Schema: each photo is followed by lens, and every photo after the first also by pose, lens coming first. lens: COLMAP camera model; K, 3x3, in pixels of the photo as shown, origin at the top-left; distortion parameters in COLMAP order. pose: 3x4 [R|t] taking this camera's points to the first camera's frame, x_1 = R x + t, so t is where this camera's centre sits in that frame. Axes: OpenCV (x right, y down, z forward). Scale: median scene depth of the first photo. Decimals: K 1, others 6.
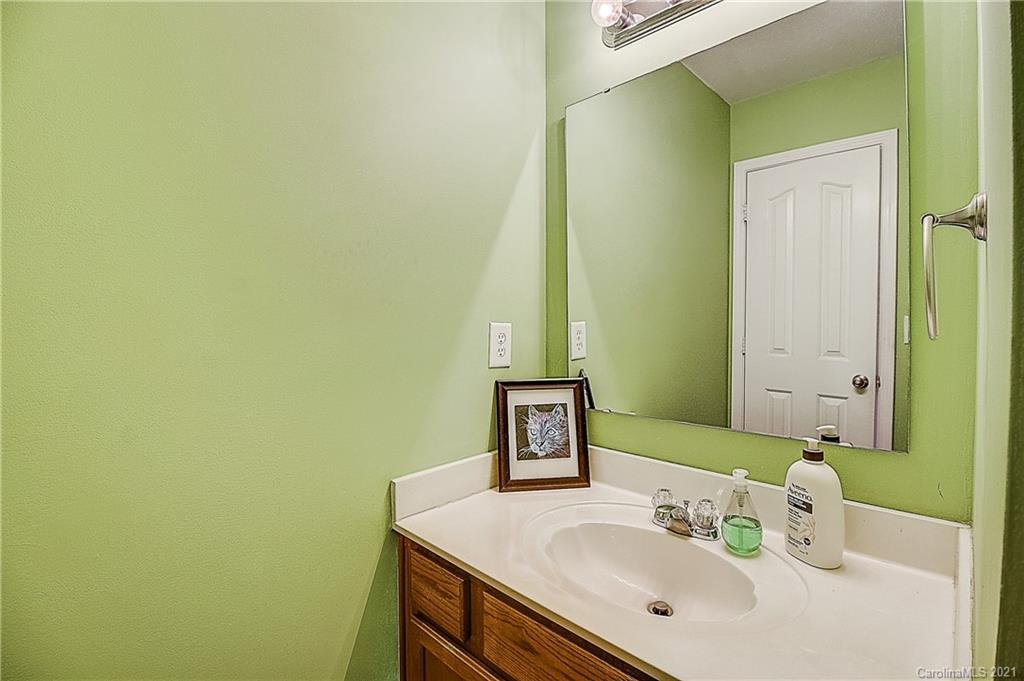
lens RADIAL K [[471.4, 0, 514.6], [0, 471.4, 332.3], [0, 0, 1]] dist [0.002969, -0.014083]
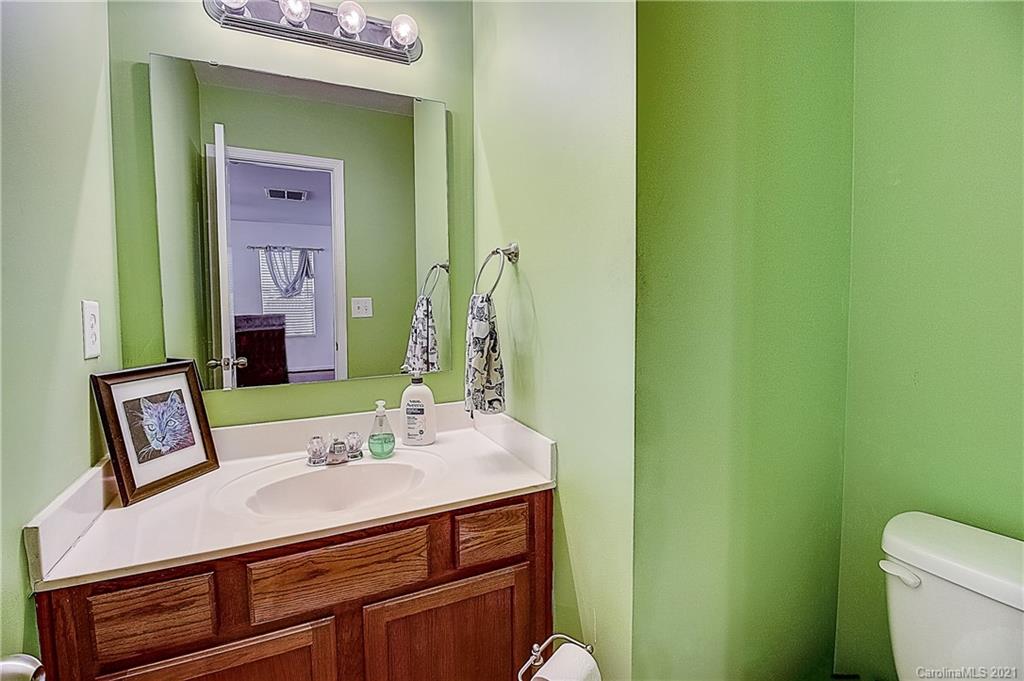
lens RADIAL K [[471.4, 0, 514.6], [0, 471.4, 332.3], [0, 0, 1]] dist [0.002969, -0.014083]
pose [[0.346840, -0.056765, 0.936205, -0.531246], [0.031321, 0.998311, 0.048927, 0.016301], [-0.937401, 0.012353, 0.348032, 0.074966]]
